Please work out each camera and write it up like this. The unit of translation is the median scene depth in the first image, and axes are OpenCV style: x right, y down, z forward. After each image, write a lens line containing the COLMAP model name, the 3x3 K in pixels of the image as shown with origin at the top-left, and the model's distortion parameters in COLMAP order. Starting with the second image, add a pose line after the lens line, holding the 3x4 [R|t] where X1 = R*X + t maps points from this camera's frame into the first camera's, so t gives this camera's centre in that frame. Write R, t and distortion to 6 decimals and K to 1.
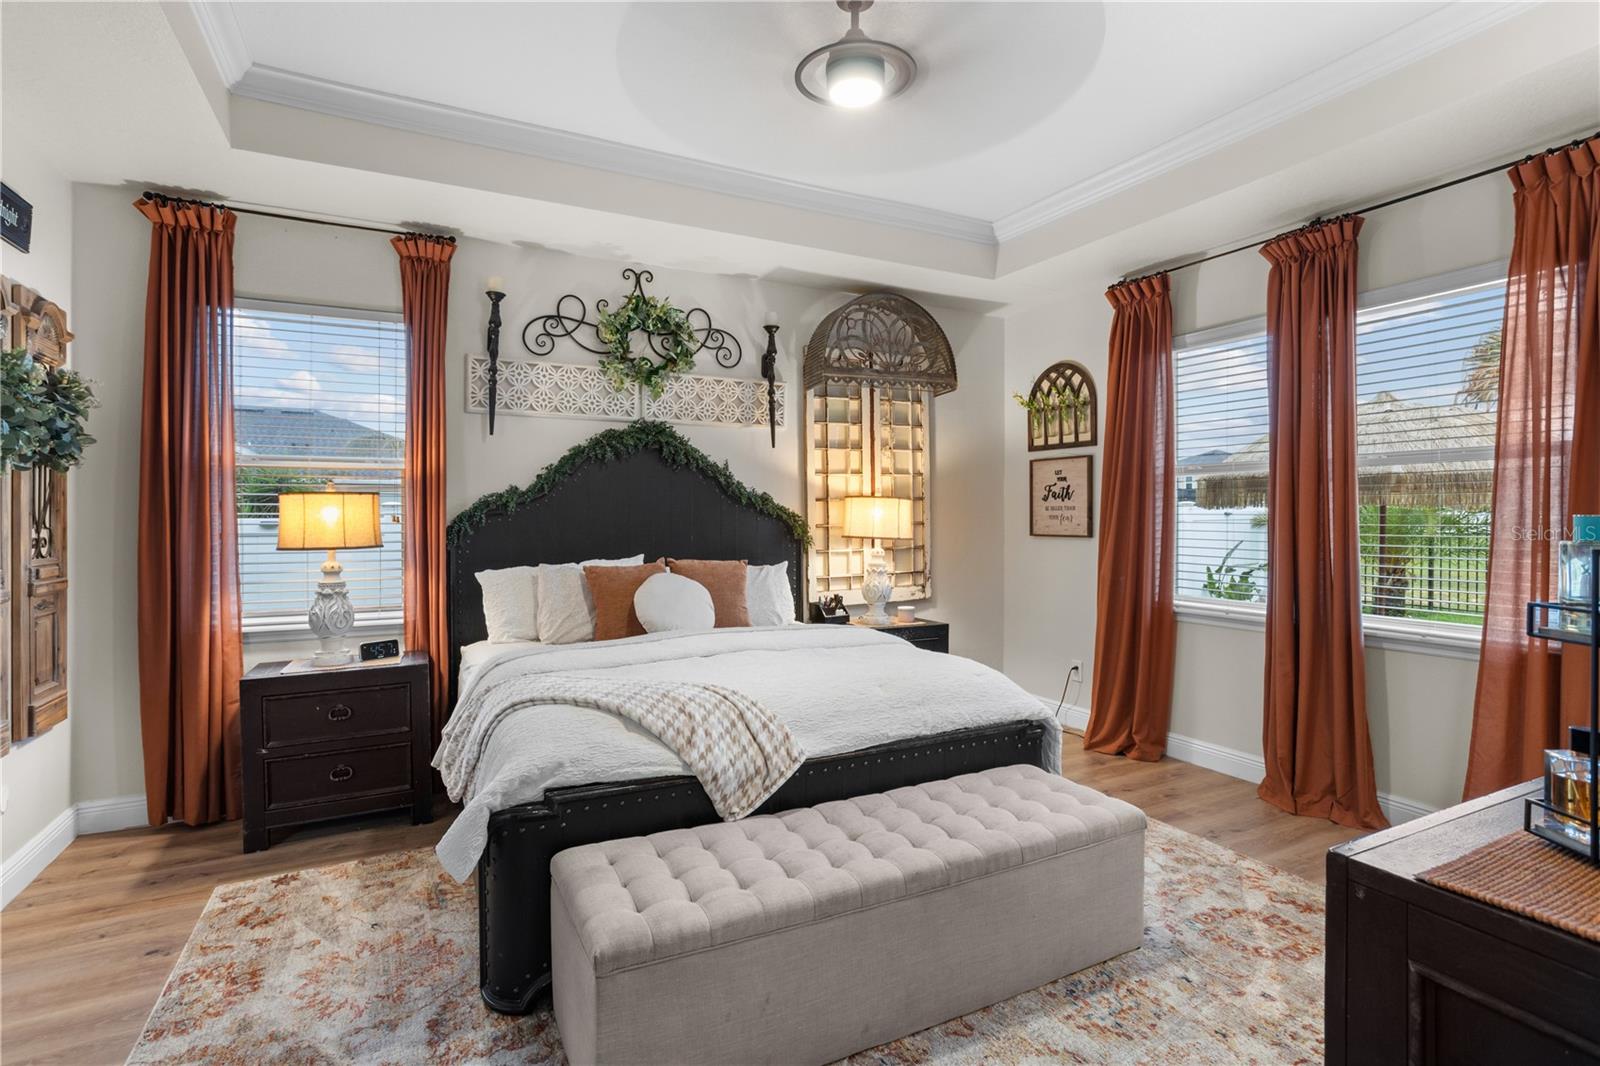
lens RADIAL K [[778.2, 0, 798.5], [0, 778.2, 519.9], [0, 0, 1]] dist [-0.056050, 0.032682]
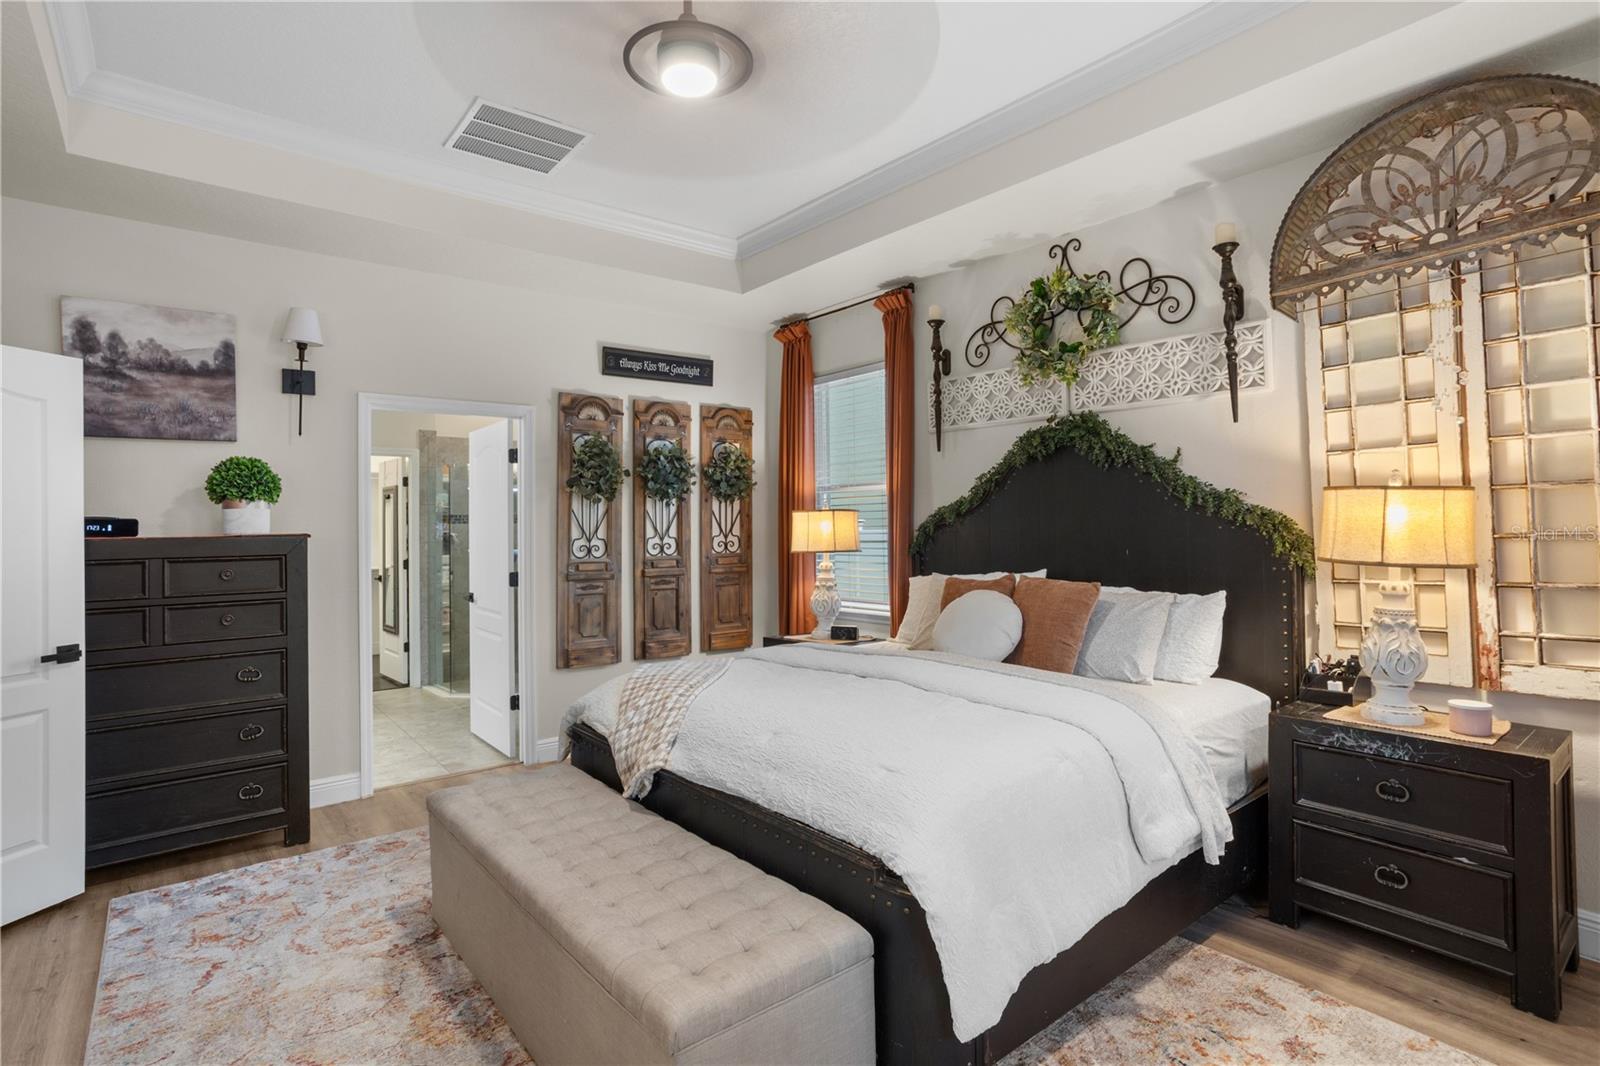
lens RADIAL K [[778.2, 0, 798.5], [0, 778.2, 519.9], [0, 0, 1]] dist [-0.056050, 0.032682]
pose [[0.230832, -0.011246, -0.972929, 0.564466], [0.006847, 0.999927, -0.009934, -0.004378], [0.972970, -0.004368, 0.230892, 0.510309]]
